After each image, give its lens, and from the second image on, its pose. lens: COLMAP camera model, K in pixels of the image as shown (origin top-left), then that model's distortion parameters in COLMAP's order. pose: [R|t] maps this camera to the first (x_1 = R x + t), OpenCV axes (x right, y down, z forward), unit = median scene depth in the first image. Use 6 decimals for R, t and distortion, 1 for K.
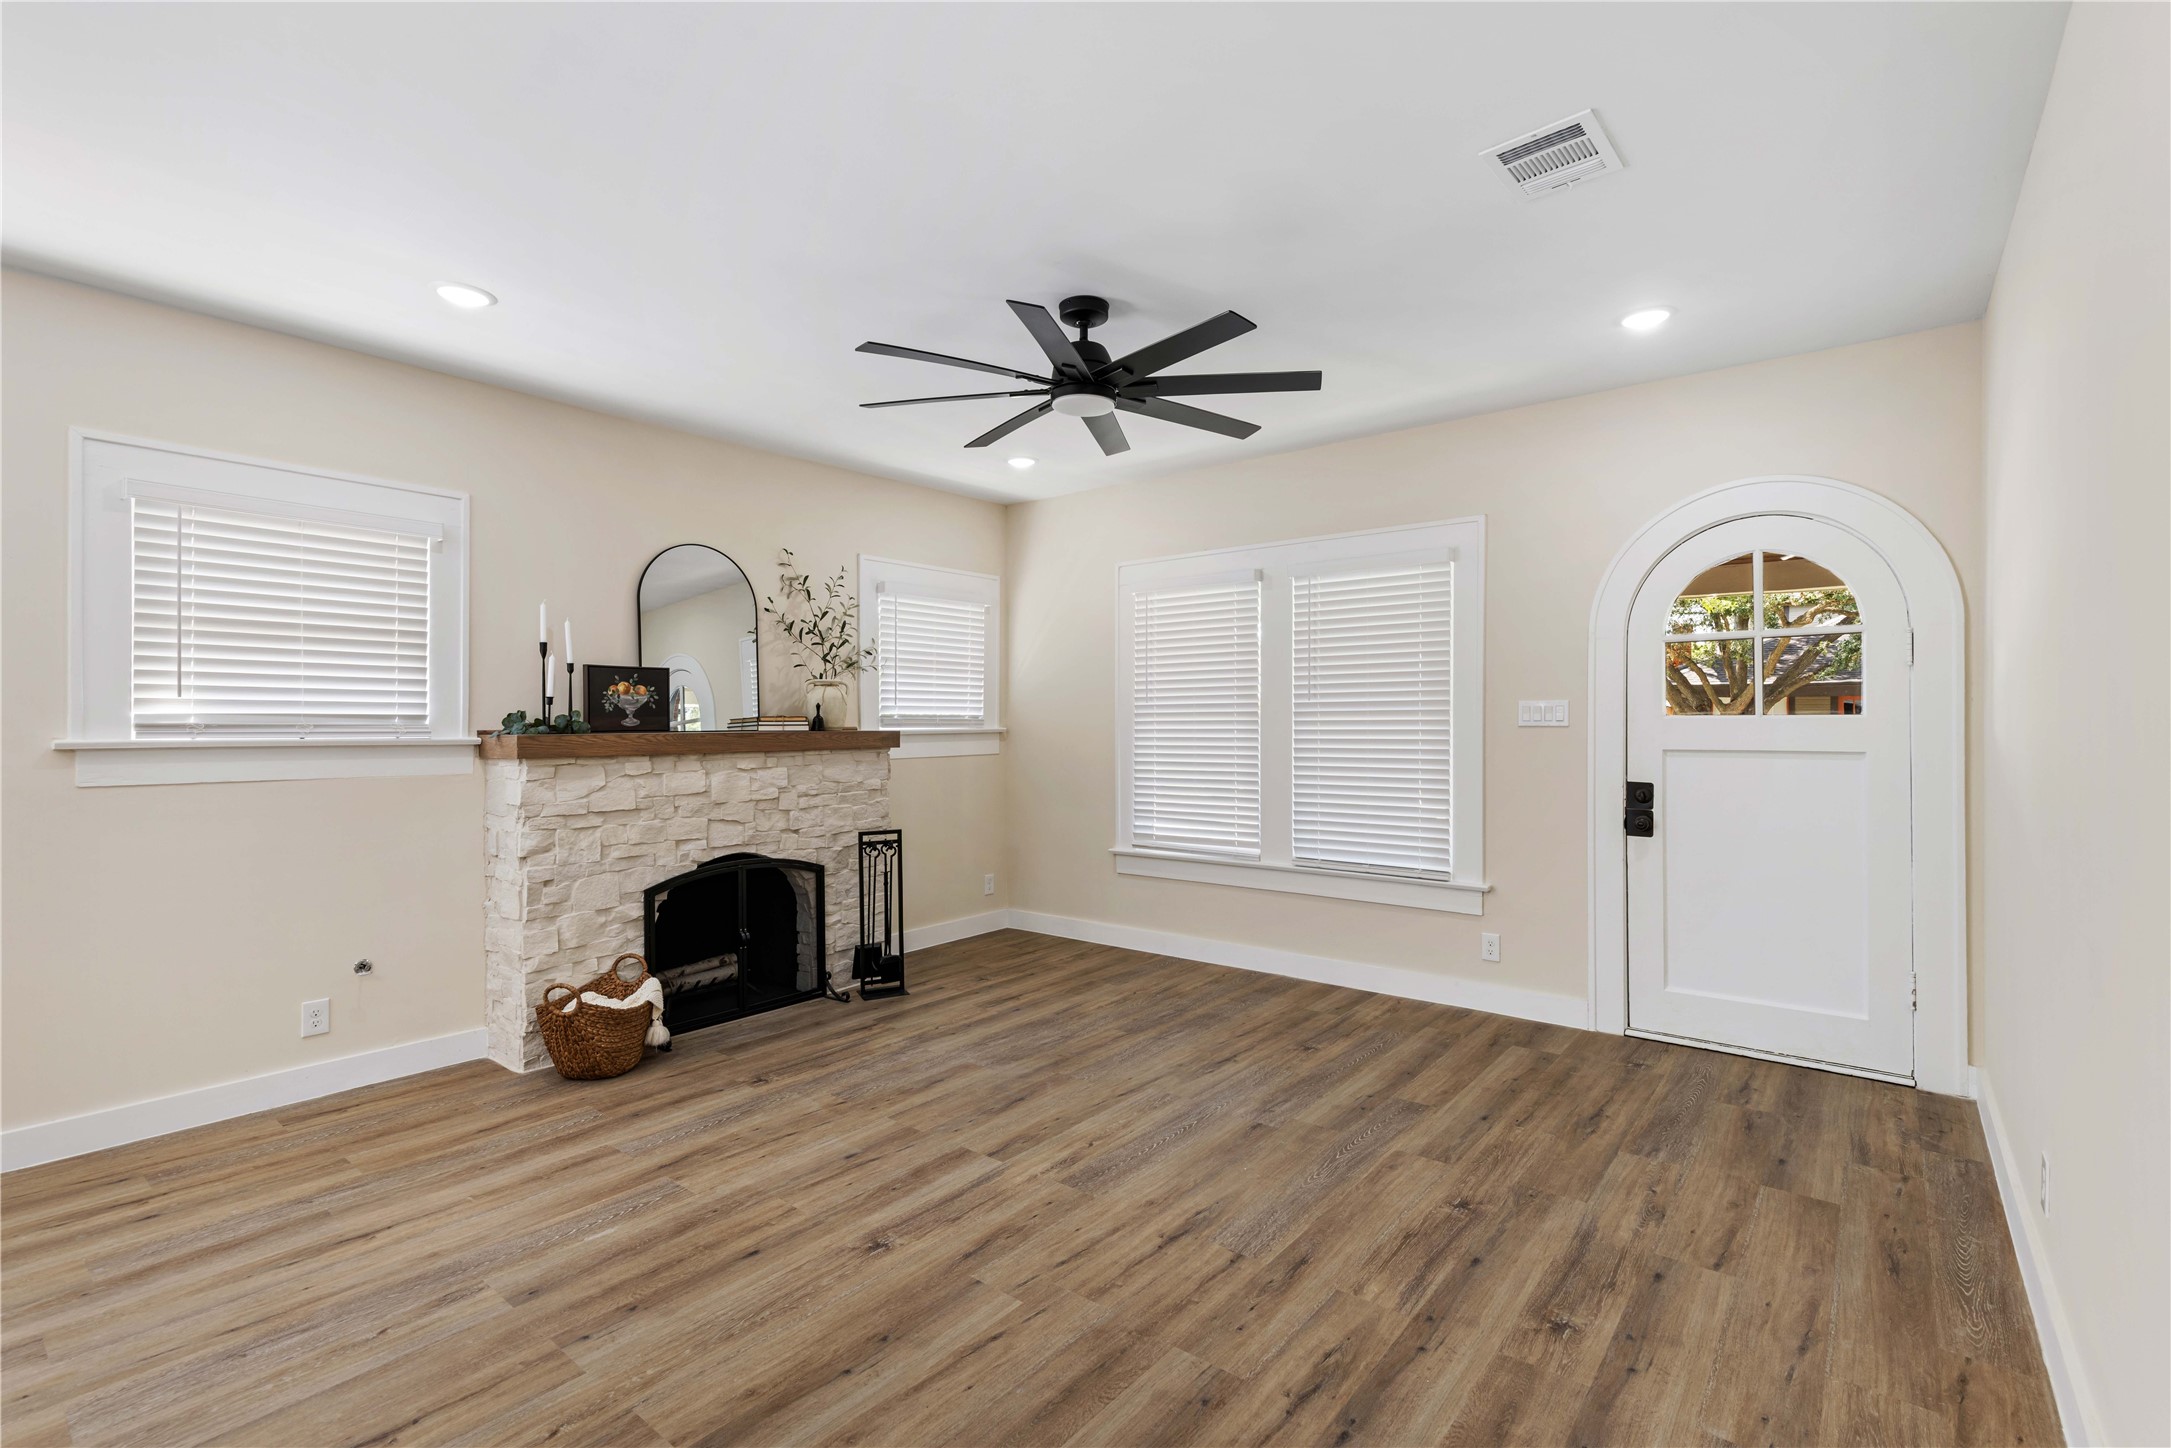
lens RADIAL K [[983.0, 0, 1087.5], [0, 983.0, 723.3], [0, 0, 1]] dist [0.002845, -0.000358]
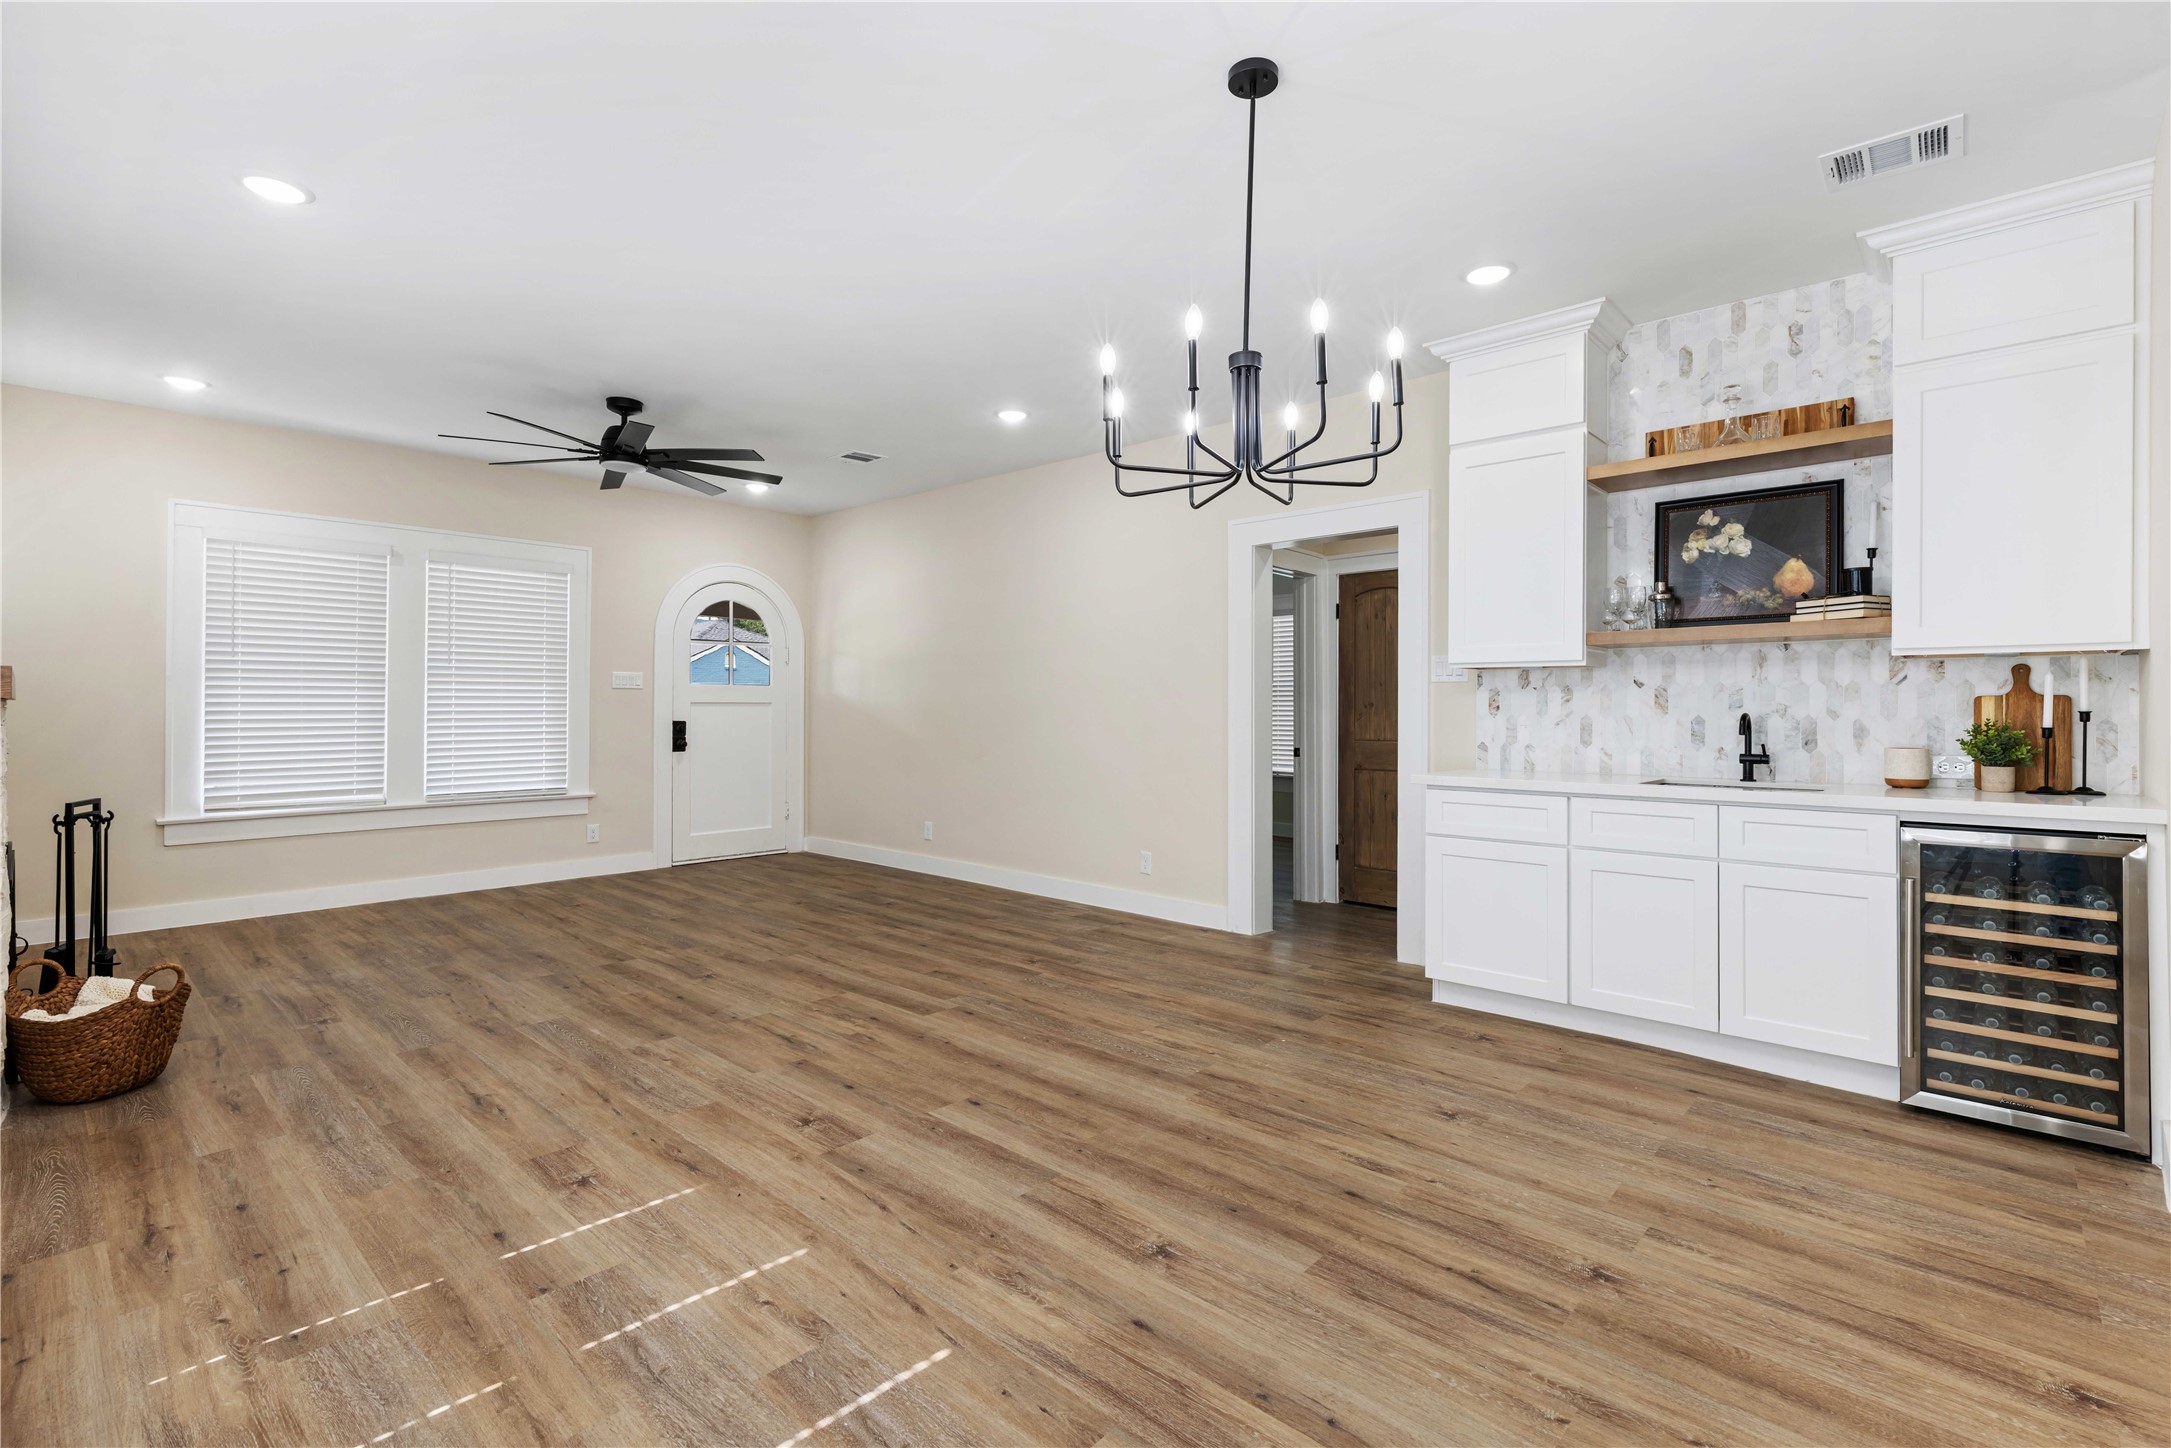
lens RADIAL K [[983.0, 0, 1134.6], [0, 983.0, 718.5], [0, 0, 1]] dist [0.002845, -0.000358]
pose [[0.042649, -0.010723, 0.999033, -1.557361], [-0.001200, 0.999941, 0.010784, 0.047577], [-0.999089, -0.001659, 0.042633, 0.145642]]
